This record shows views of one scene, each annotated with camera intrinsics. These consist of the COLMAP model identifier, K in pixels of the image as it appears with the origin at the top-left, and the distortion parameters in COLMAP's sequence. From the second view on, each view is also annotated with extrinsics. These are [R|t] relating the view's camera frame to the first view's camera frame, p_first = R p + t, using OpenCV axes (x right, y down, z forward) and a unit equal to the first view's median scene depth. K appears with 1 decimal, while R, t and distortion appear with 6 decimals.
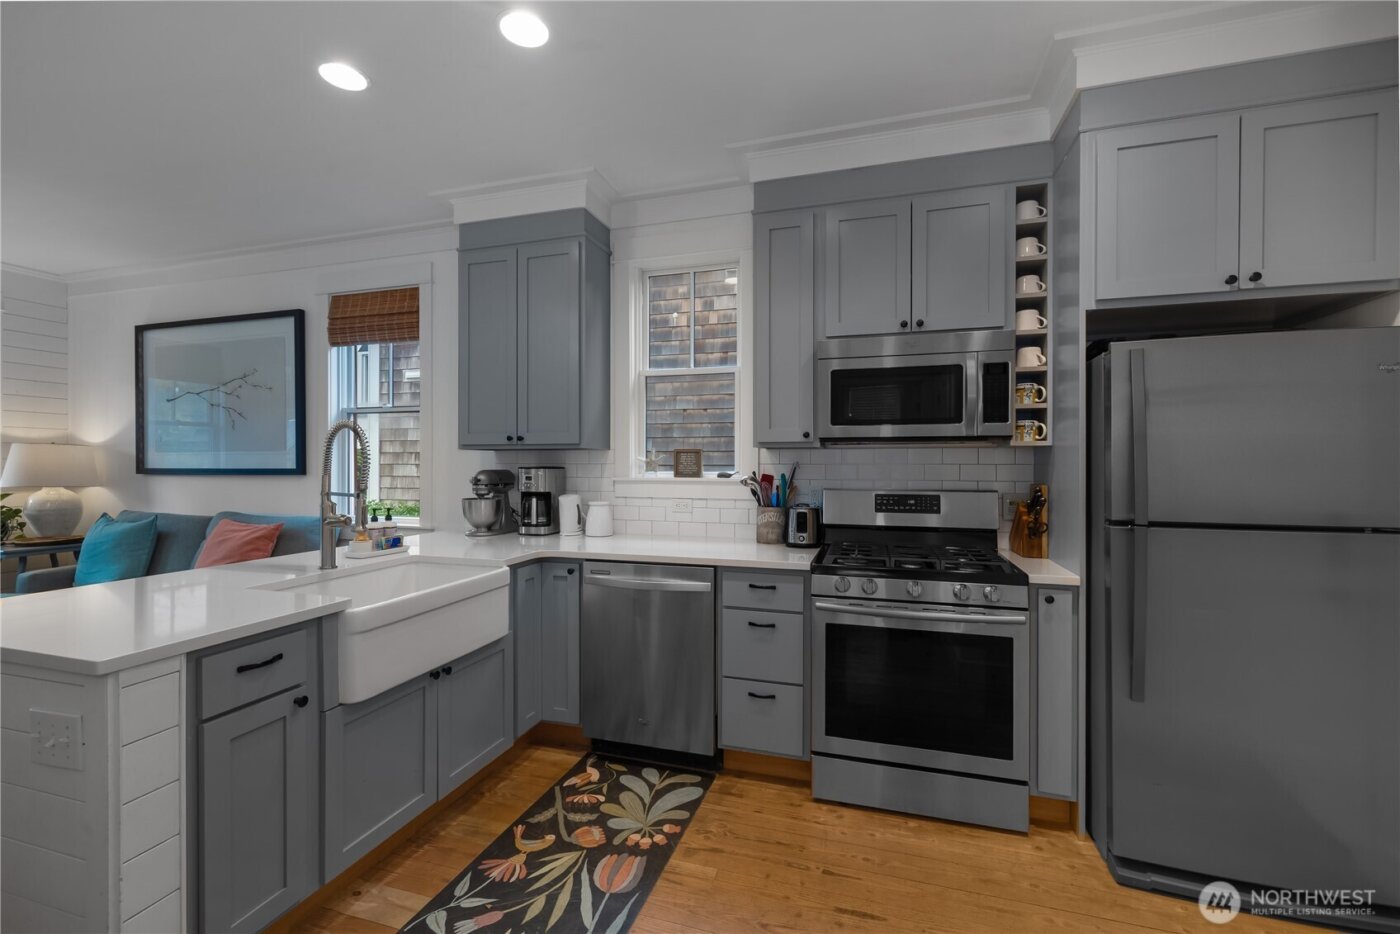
lens RADIAL K [[596.0, 0, 697.0], [0, 596.0, 464.9], [0, 0, 1]] dist [-0.000007, 0.000086]
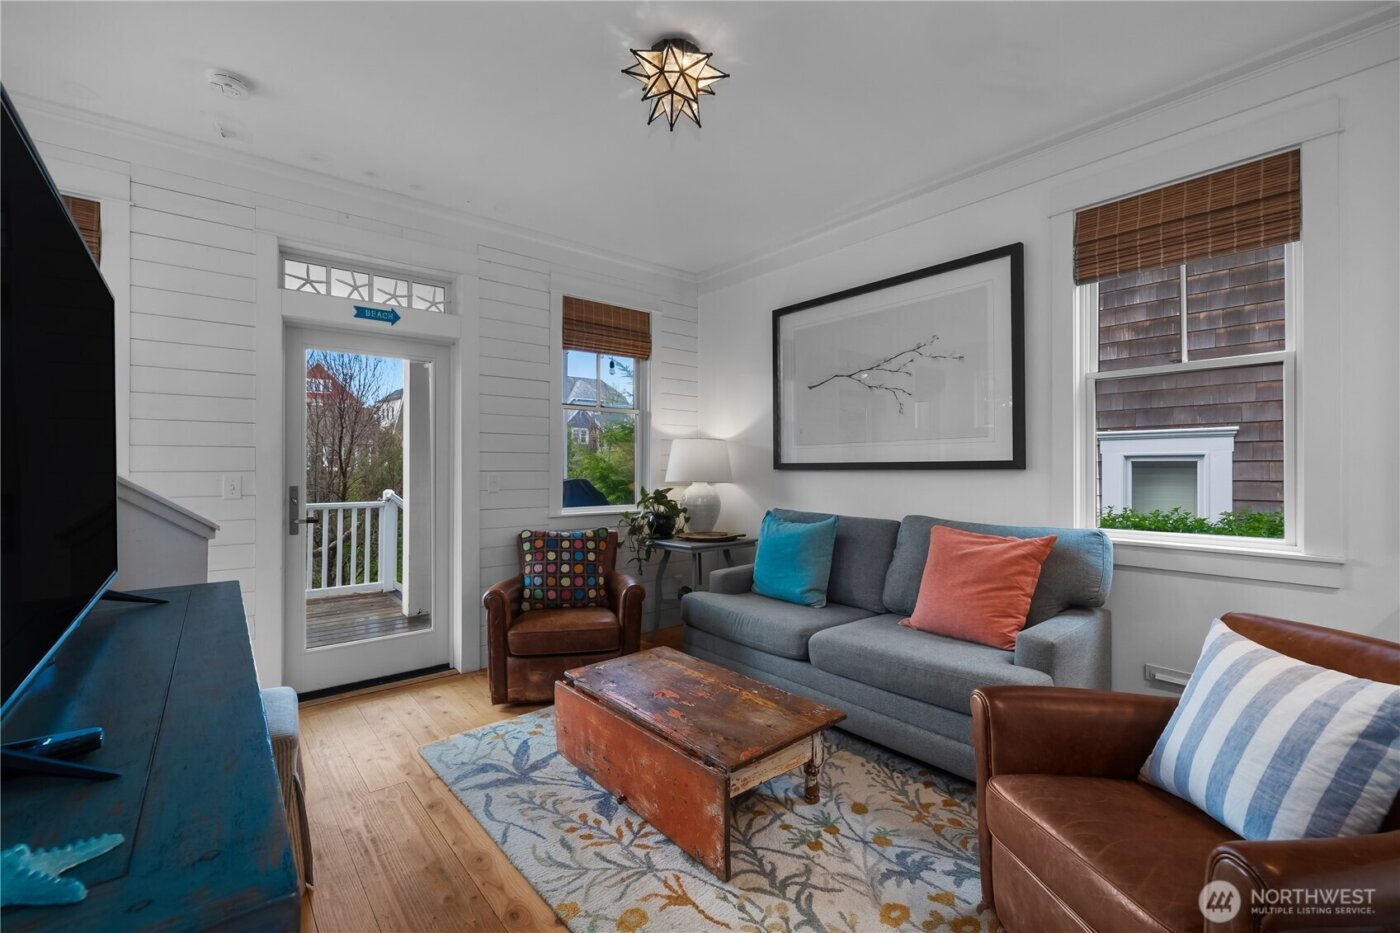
lens RADIAL K [[596.0, 0, 697.0], [0, 596.0, 464.4], [0, 0, 1]] dist [-0.000007, 0.000086]
pose [[0.841022, -0.005418, -0.540973, -0.627782], [0.000113, 0.999952, -0.009839, 0.018650], [0.541000, 0.008213, 0.840982, 0.178717]]
